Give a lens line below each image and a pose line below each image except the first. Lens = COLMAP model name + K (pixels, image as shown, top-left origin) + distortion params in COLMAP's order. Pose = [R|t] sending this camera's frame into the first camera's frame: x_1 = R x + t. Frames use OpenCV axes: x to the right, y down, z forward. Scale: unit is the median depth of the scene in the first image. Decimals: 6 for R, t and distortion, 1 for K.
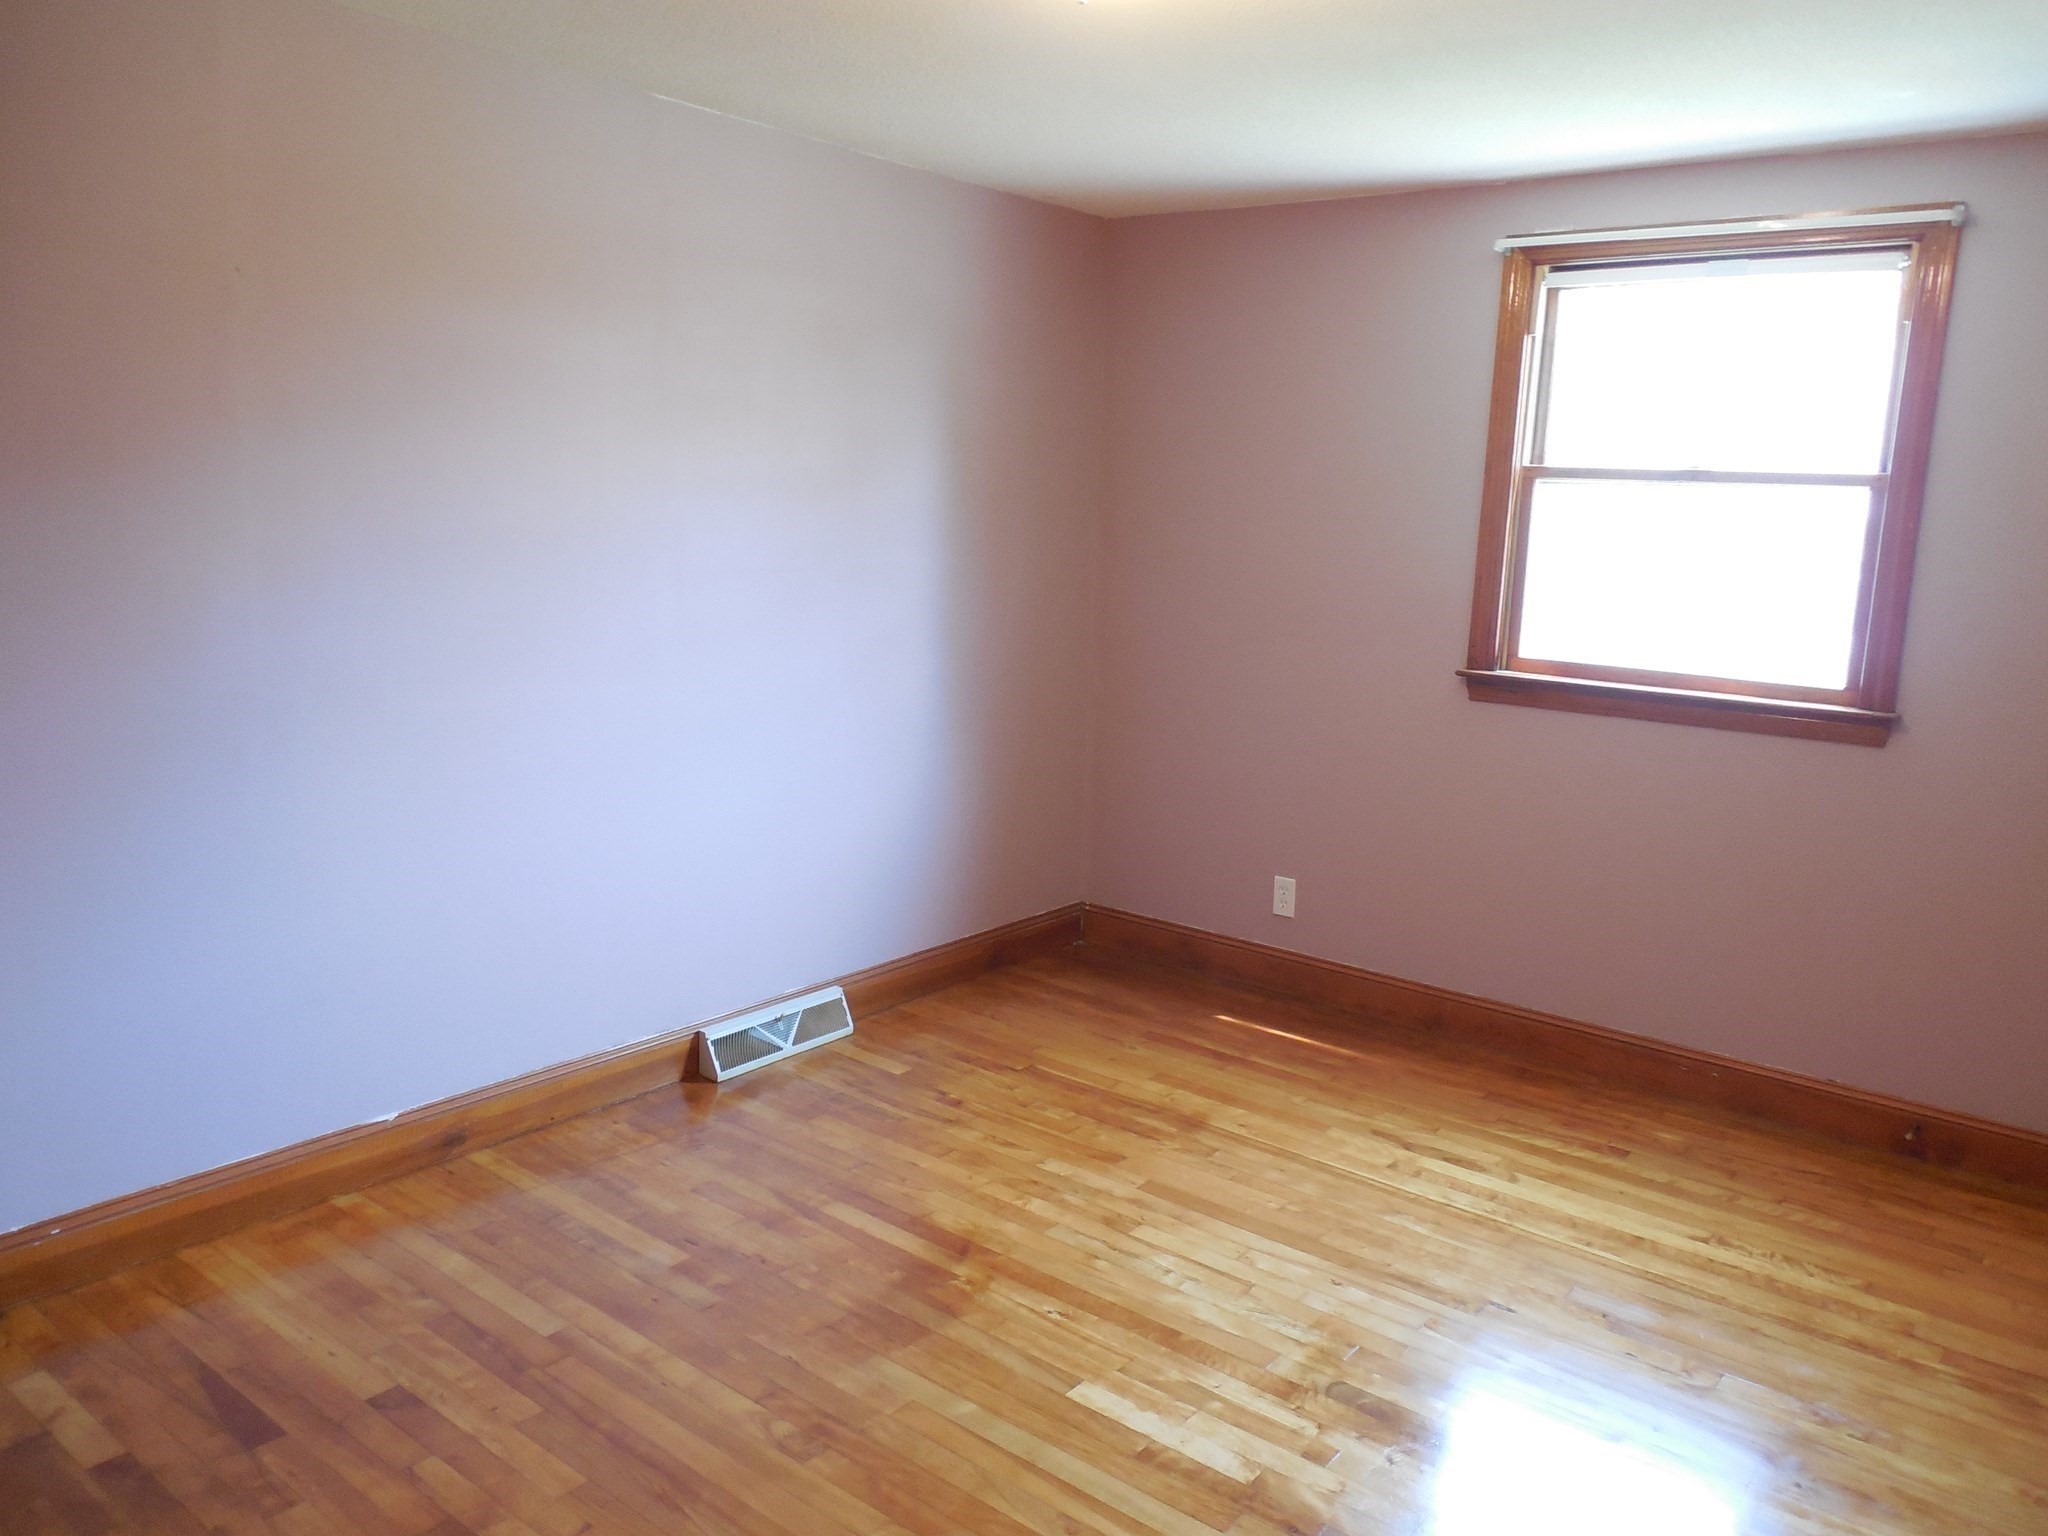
lens RADIAL K [[1547.5, 0, 1020.1], [0, 1547.5, 772.5], [0, 0, 1]] dist [0.001587, 0.005022]
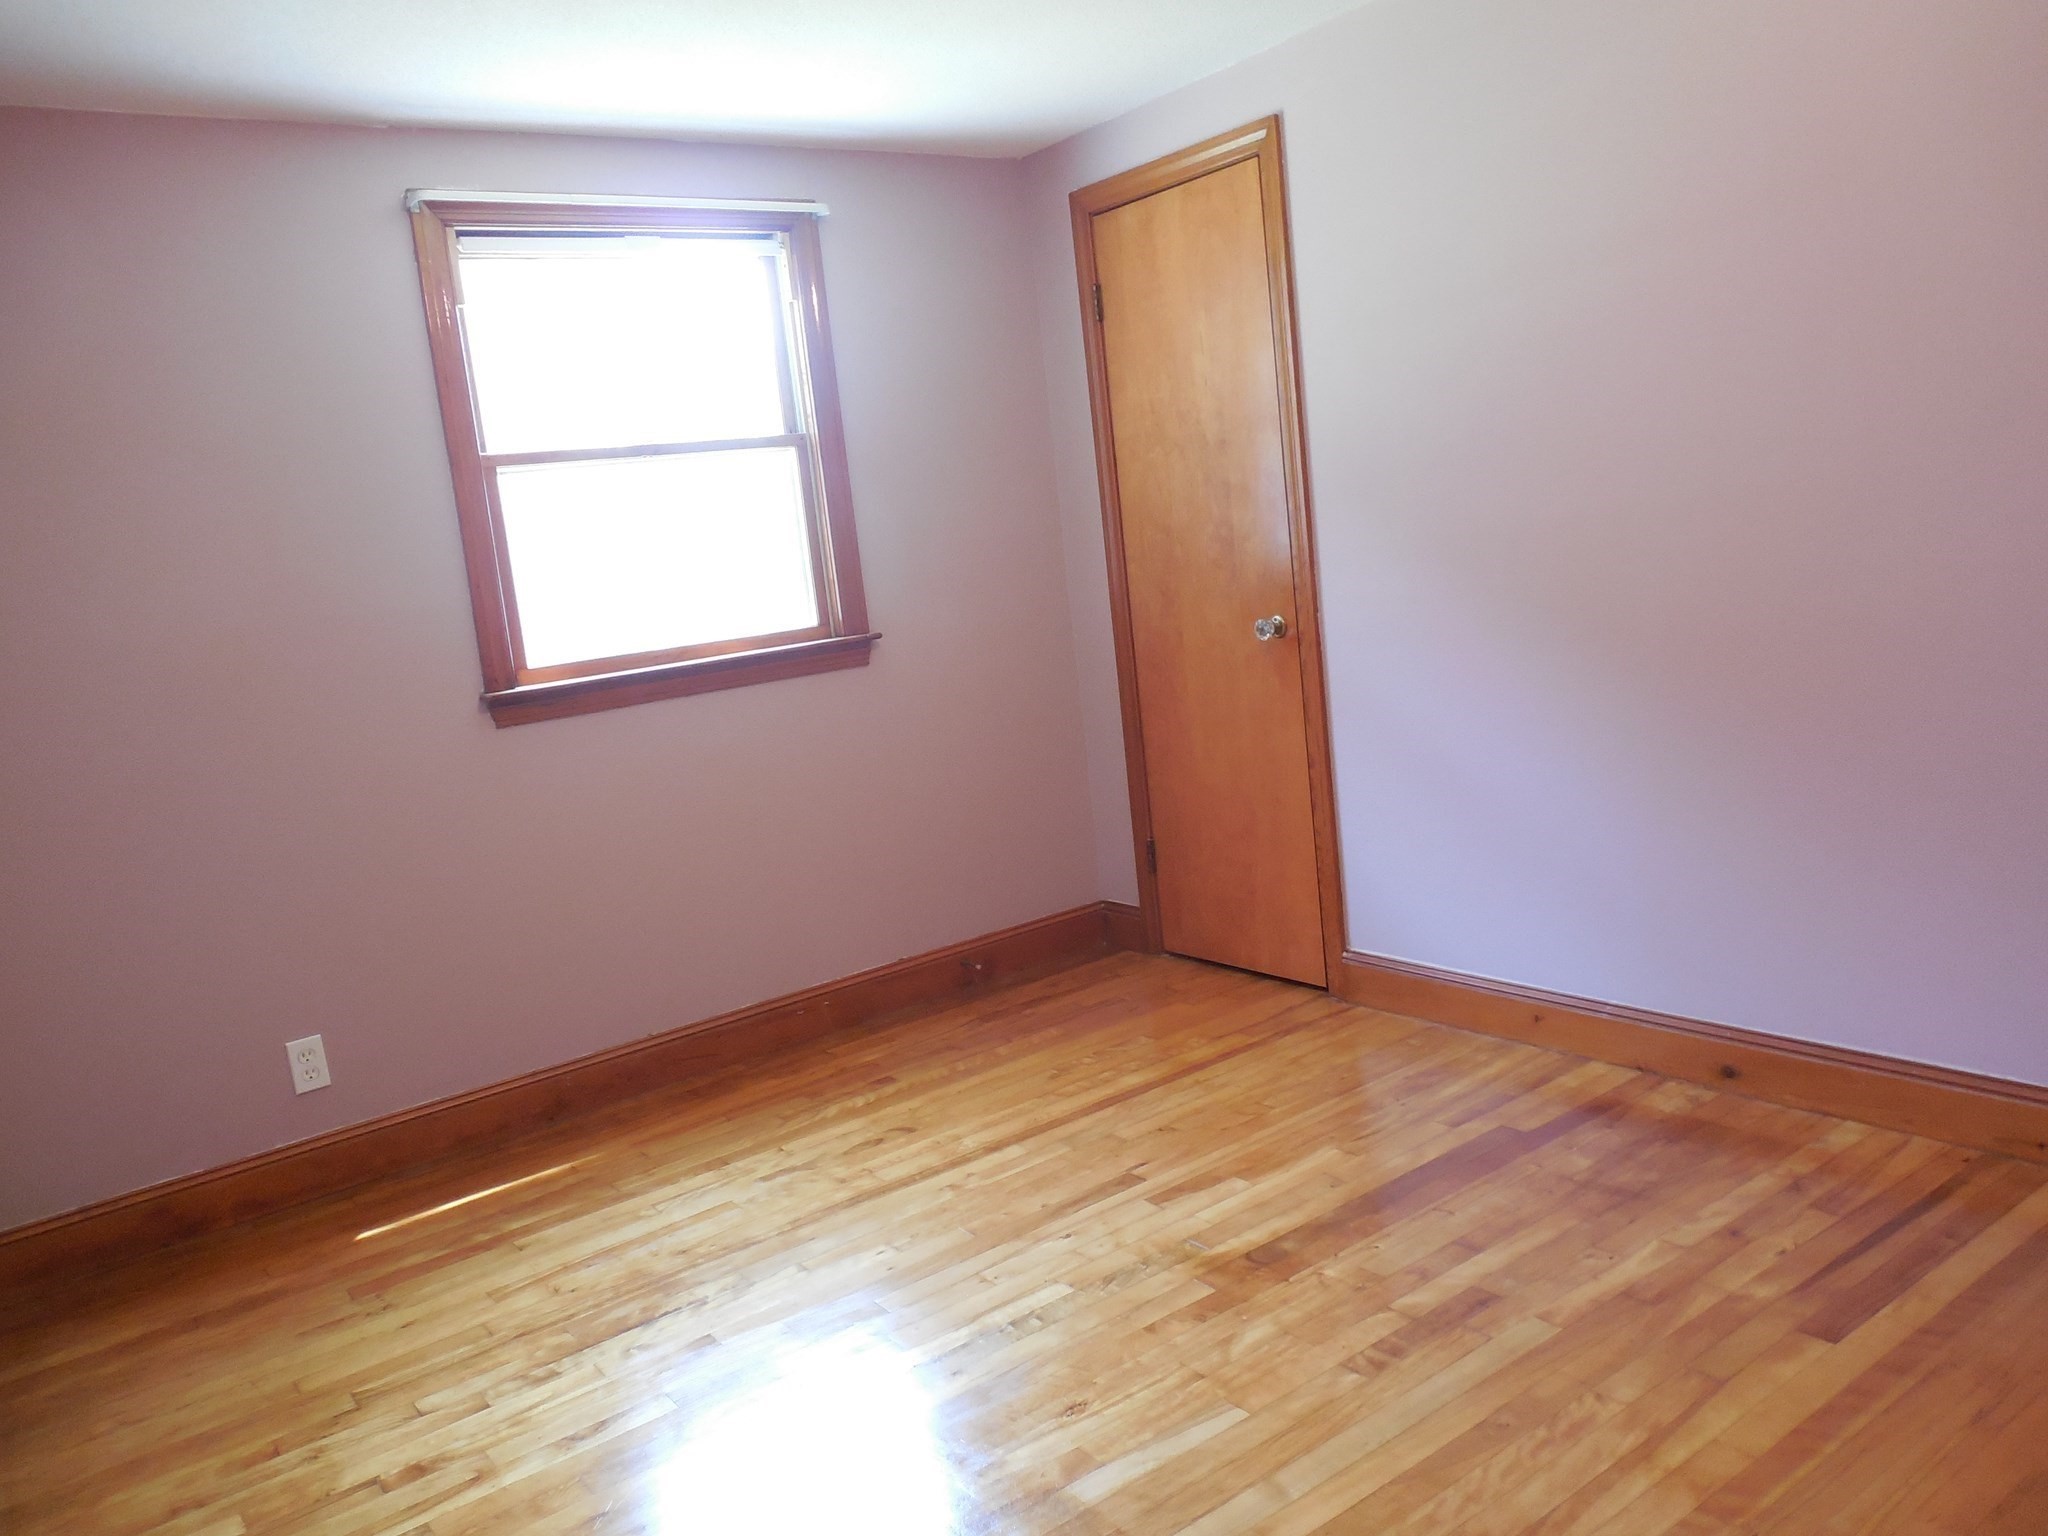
lens RADIAL K [[1547.5, 0, 1026.4], [0, 1547.5, 769.7], [0, 0, 1]] dist [0.001587, 0.005022]
pose [[0.254378, -0.209949, 0.944041, -0.465656], [0.305894, 0.943503, 0.127405, -0.046599], [-0.917454, 0.256367, 0.304228, 0.496386]]
